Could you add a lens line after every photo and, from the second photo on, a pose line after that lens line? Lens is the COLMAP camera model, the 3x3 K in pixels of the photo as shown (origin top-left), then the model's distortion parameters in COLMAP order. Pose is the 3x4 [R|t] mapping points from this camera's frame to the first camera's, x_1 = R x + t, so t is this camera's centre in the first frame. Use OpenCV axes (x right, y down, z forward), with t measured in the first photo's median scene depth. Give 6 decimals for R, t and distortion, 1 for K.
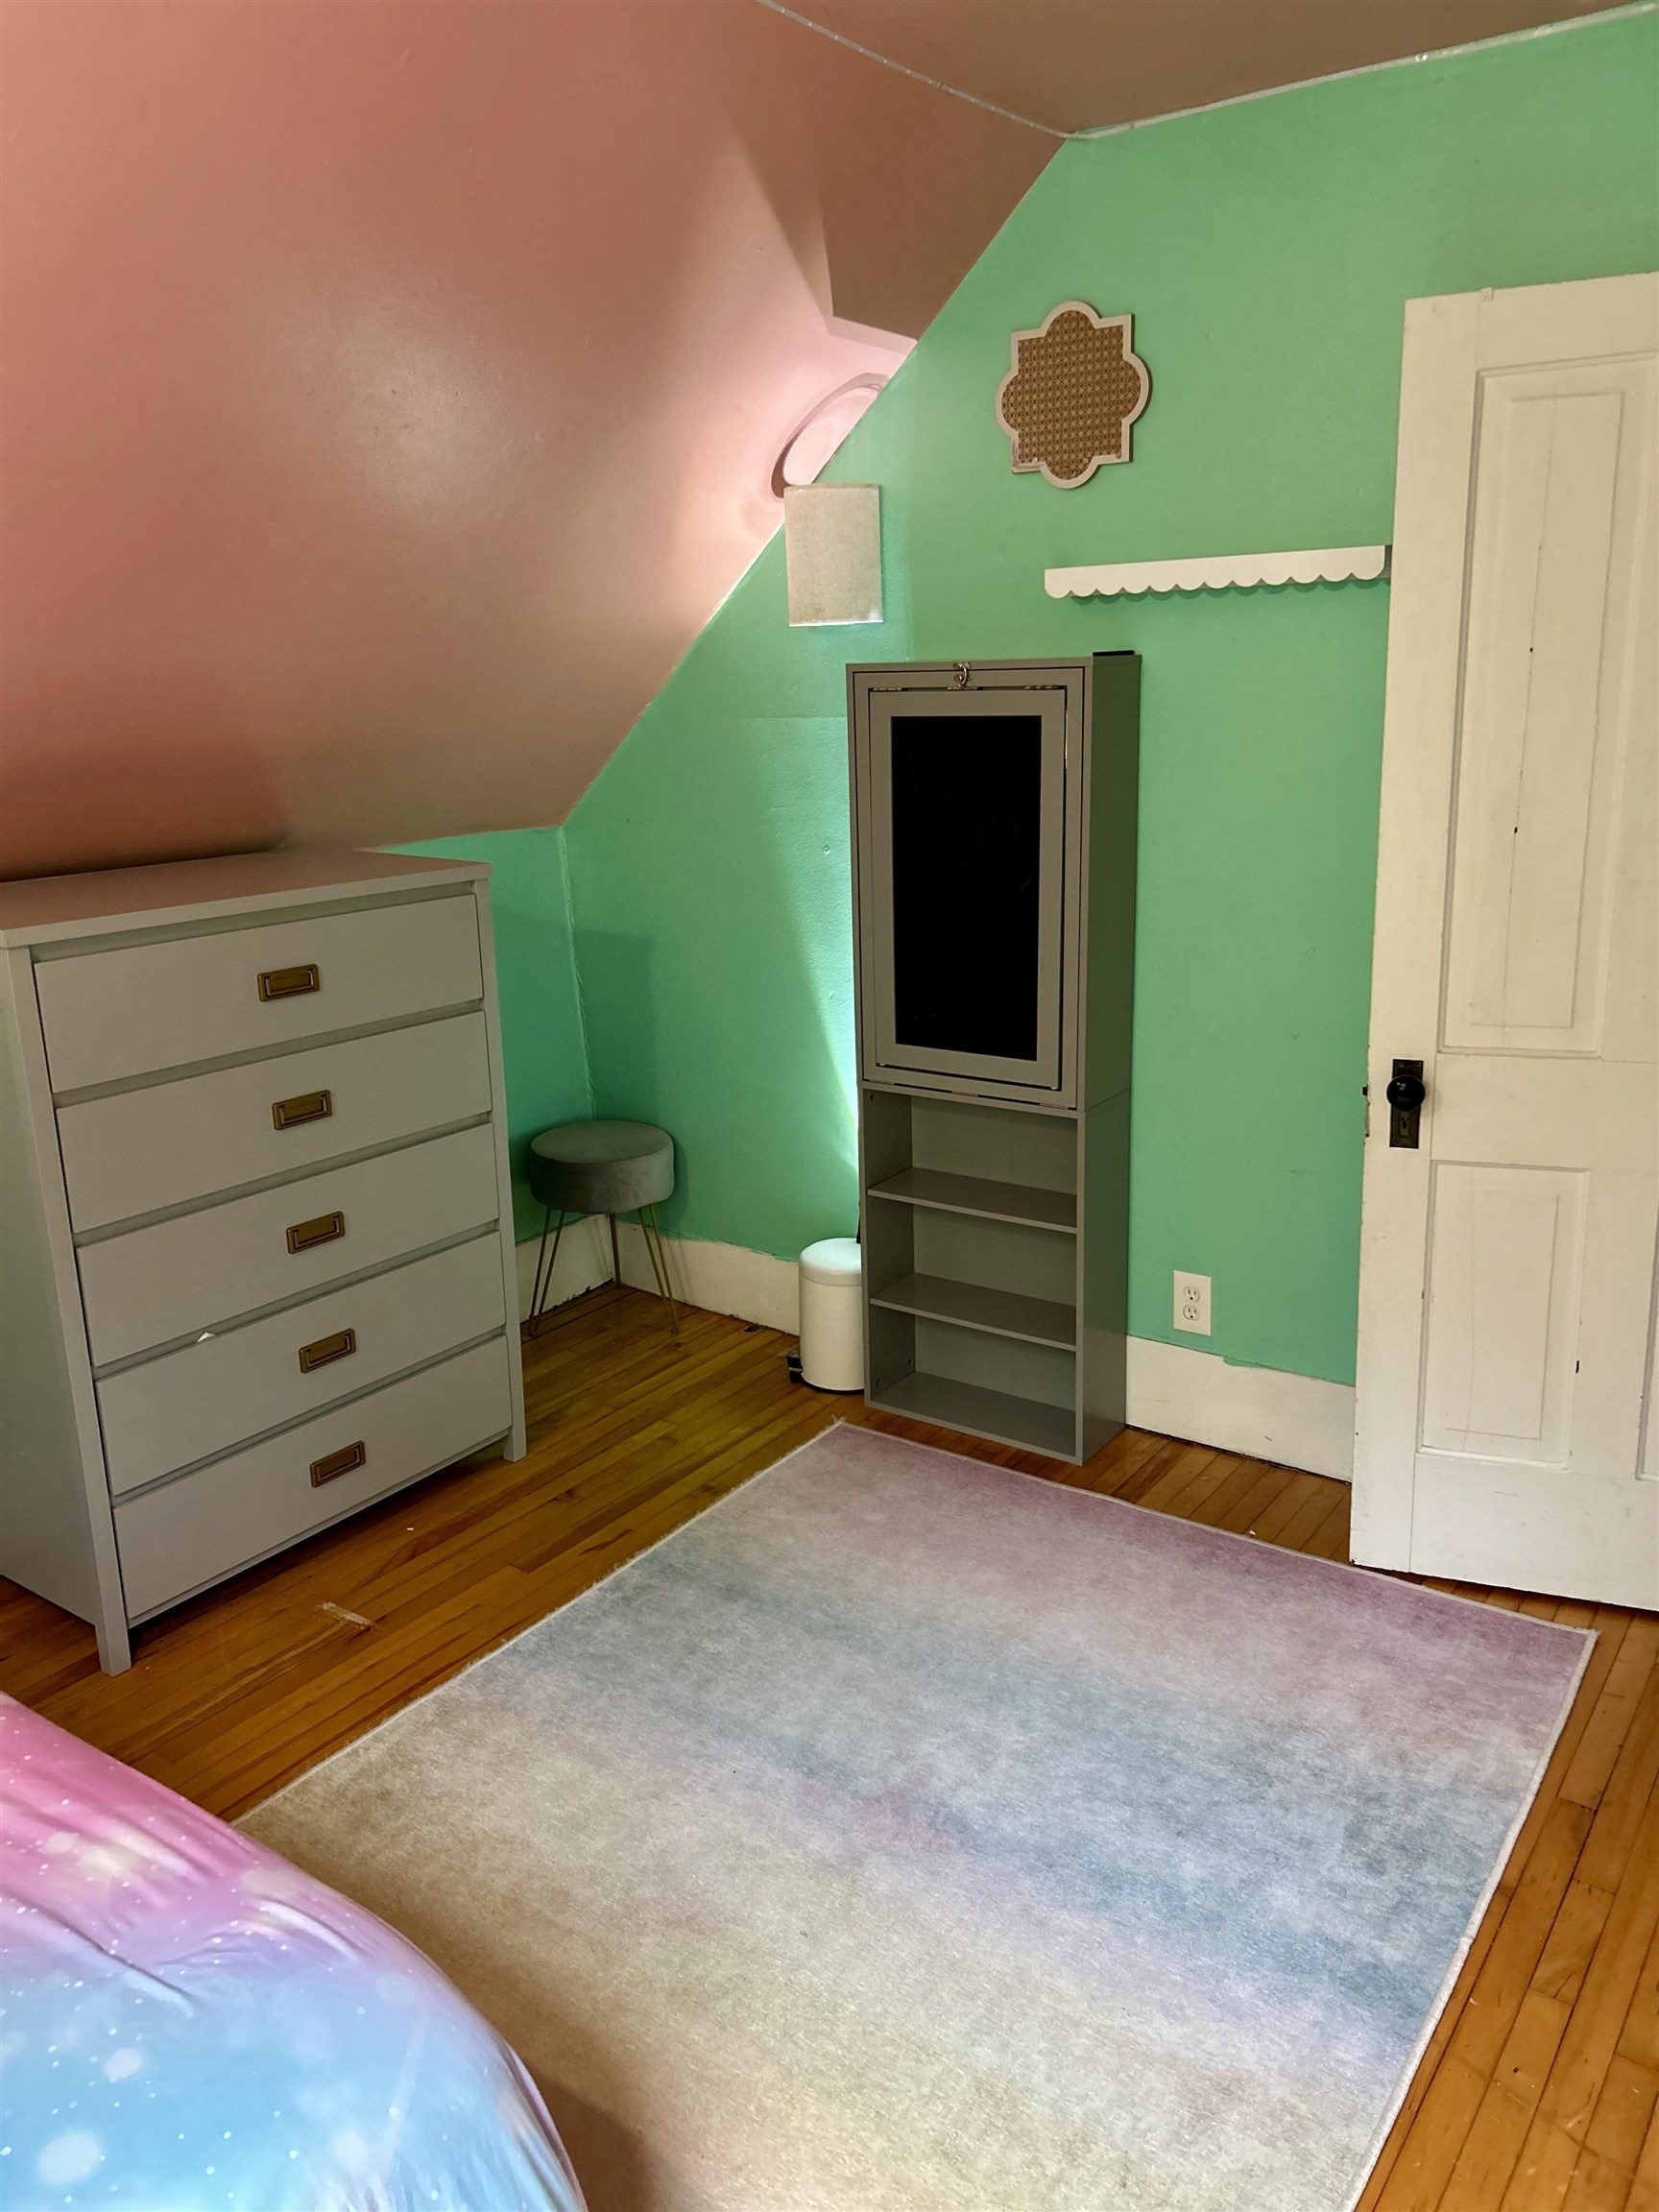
lens RADIAL K [[1660.2, 0, 834.3], [0, 1660.2, 1104.6], [0, 0, 1]] dist [0.023714, -0.025264]
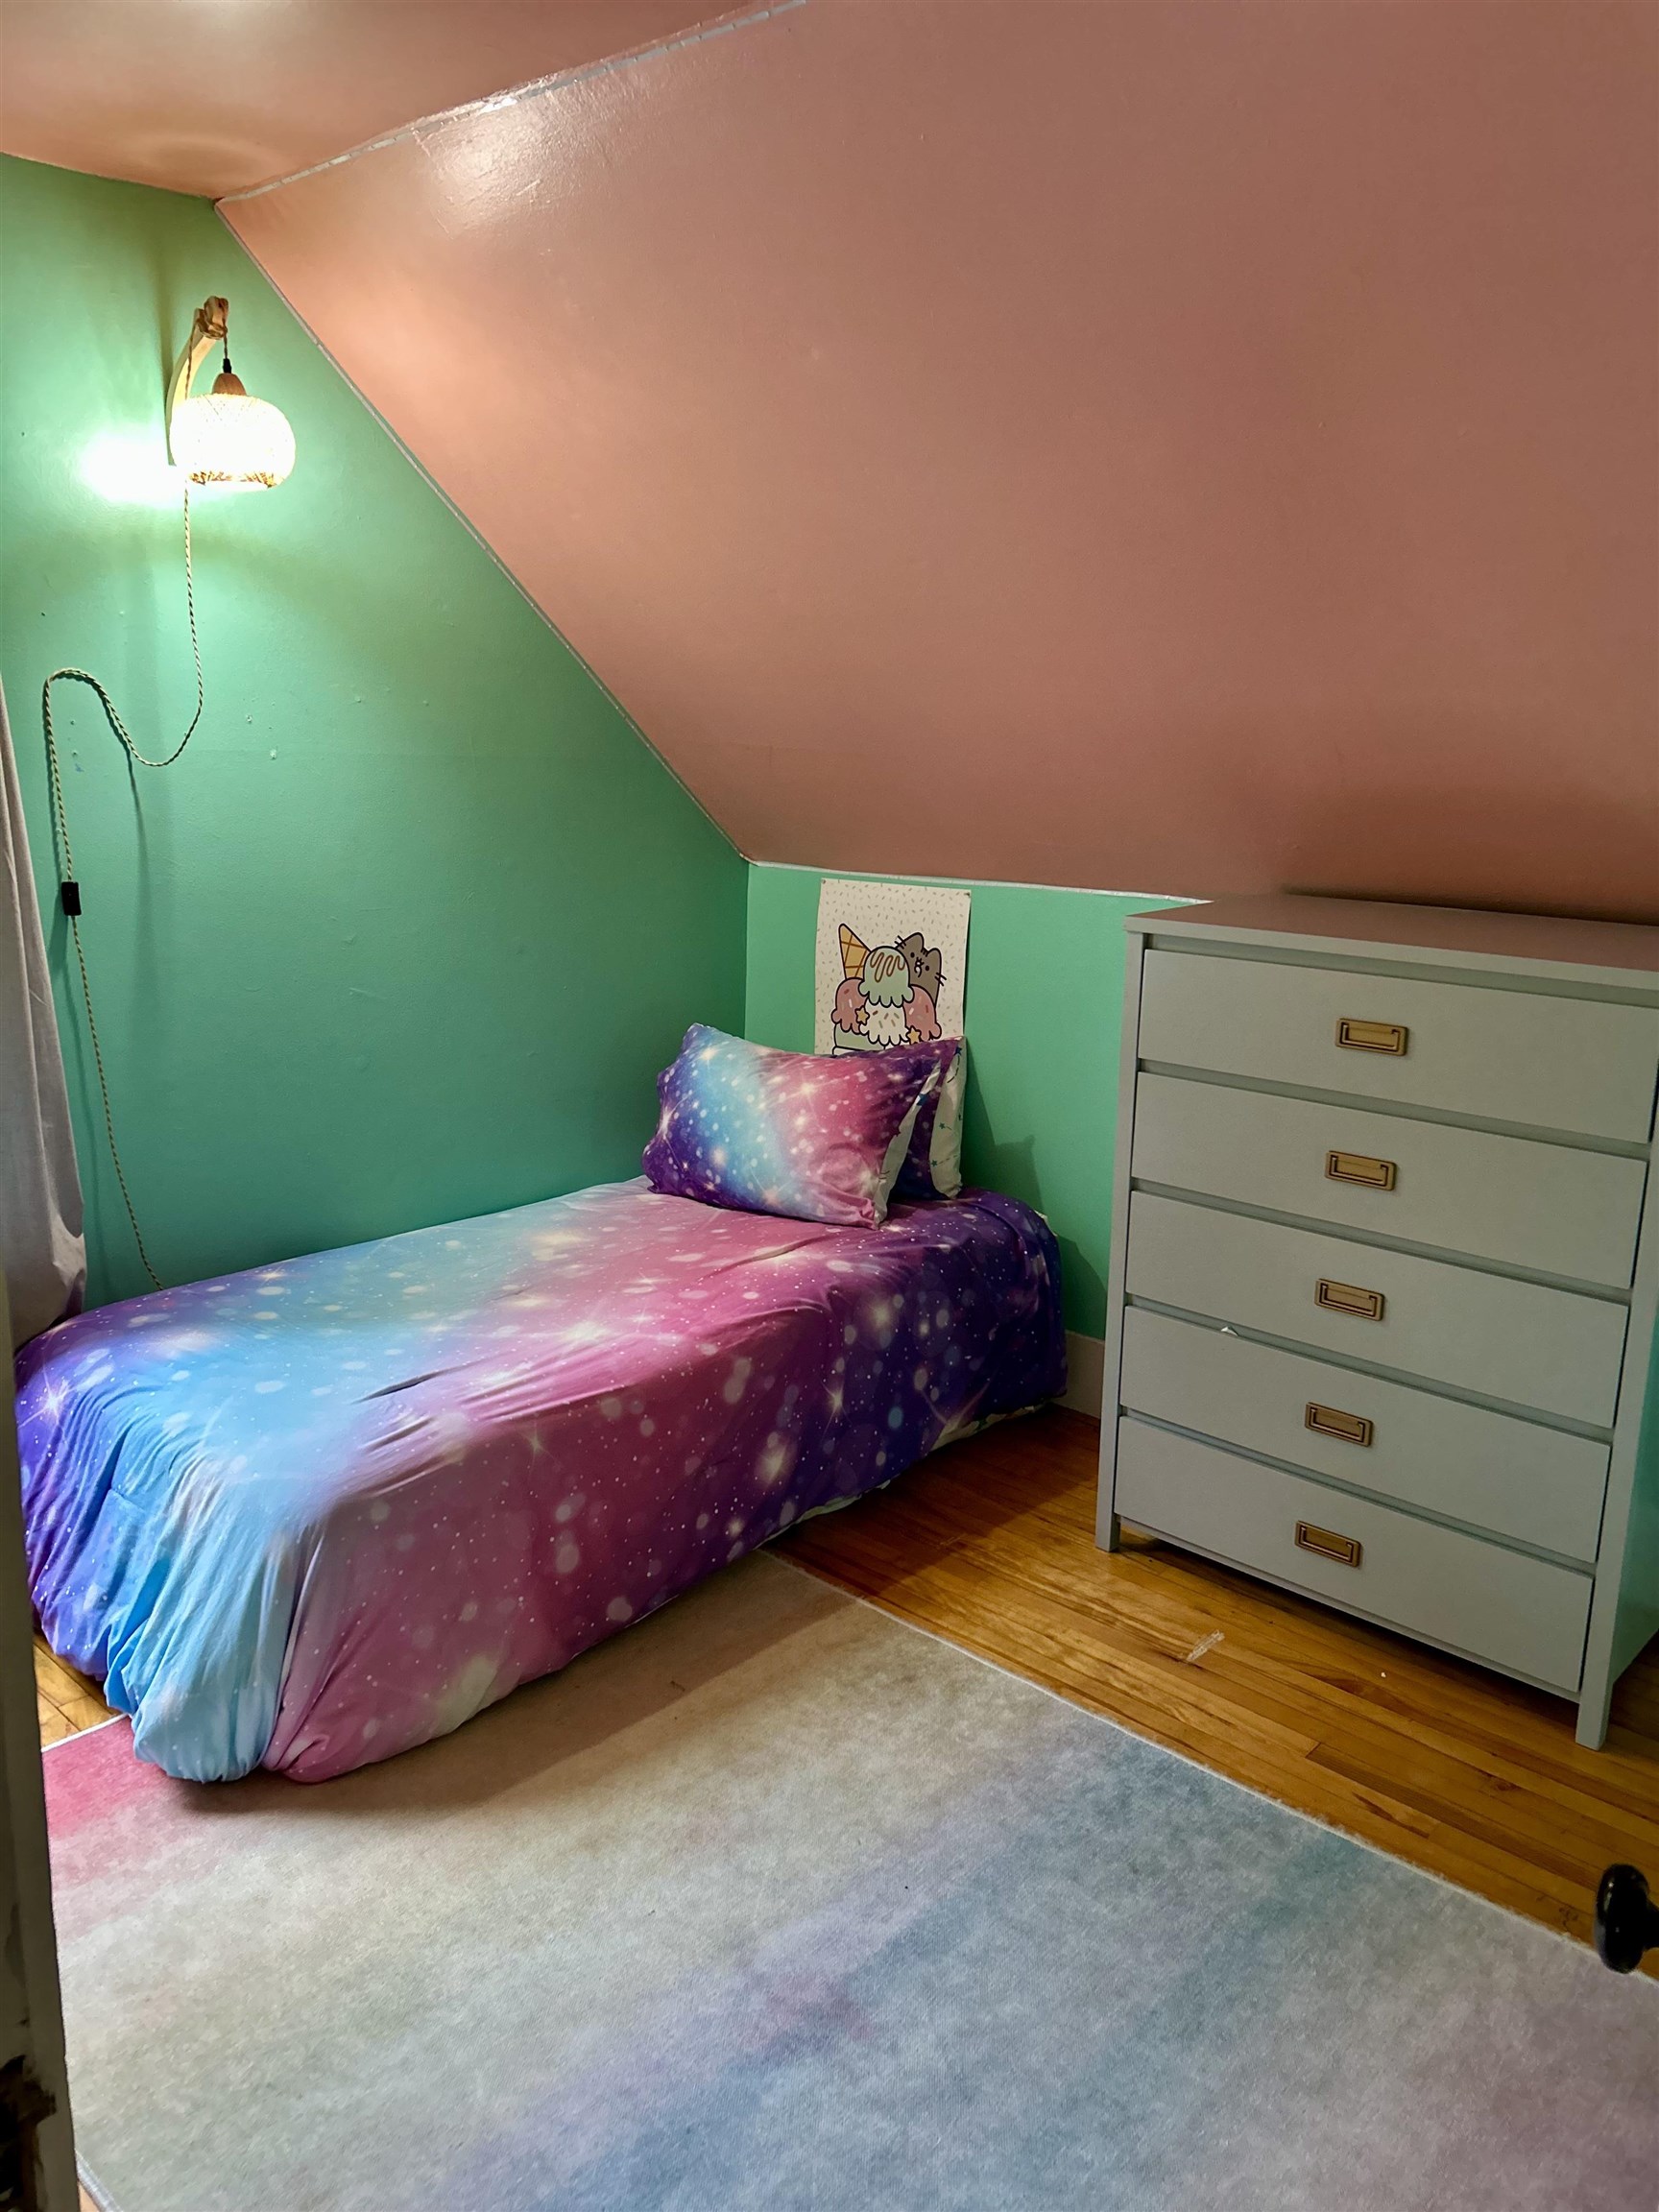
lens RADIAL K [[1660.2, 0, 839.0], [0, 1660.2, 1099.7], [0, 0, 1]] dist [0.023714, -0.025264]
pose [[-0.129335, 0.237897, -0.962641, 0.608465], [-0.267319, 0.926488, 0.264878, -0.200942], [0.954889, 0.291590, -0.056233, 0.736346]]
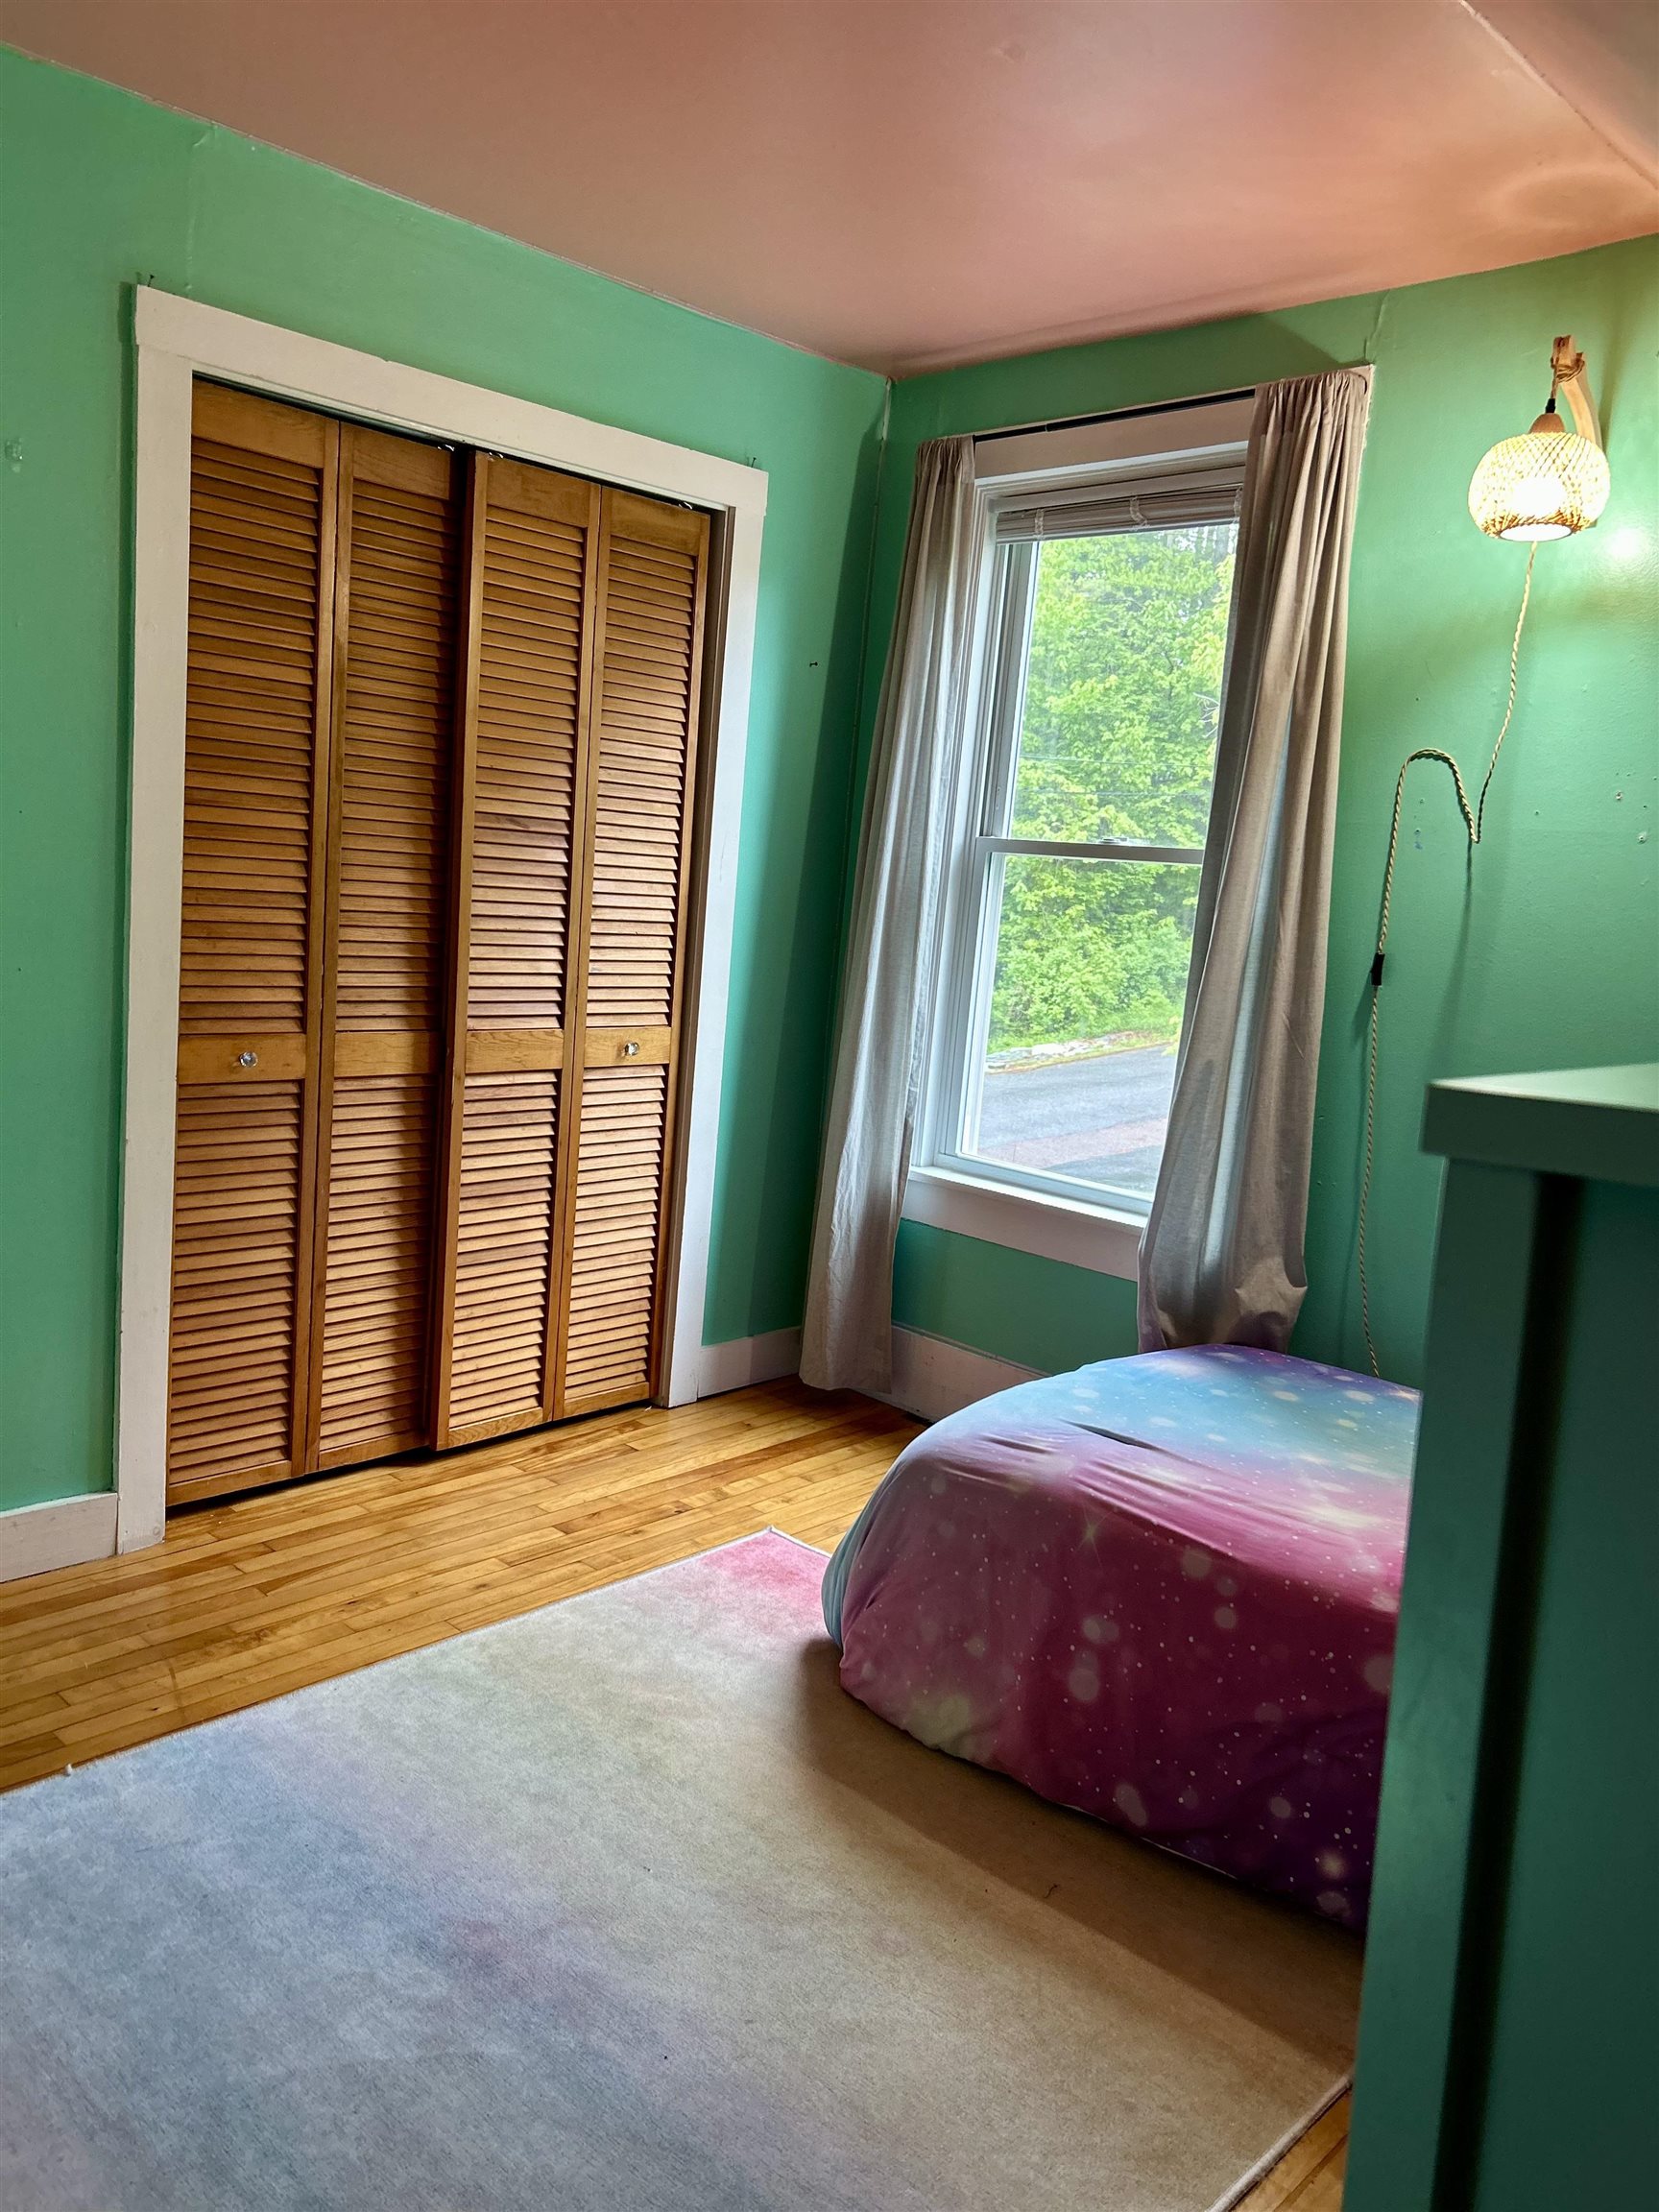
lens RADIAL K [[1660.2, 0, 829.9], [0, 1660.2, 1120.2], [0, 0, 1]] dist [0.023714, -0.025264]
pose [[-0.988914, -0.070394, 0.130741, -0.167468], [-0.015372, 0.924289, 0.381385, -0.225969], [-0.147690, 0.375147, -0.915124, 1.254882]]
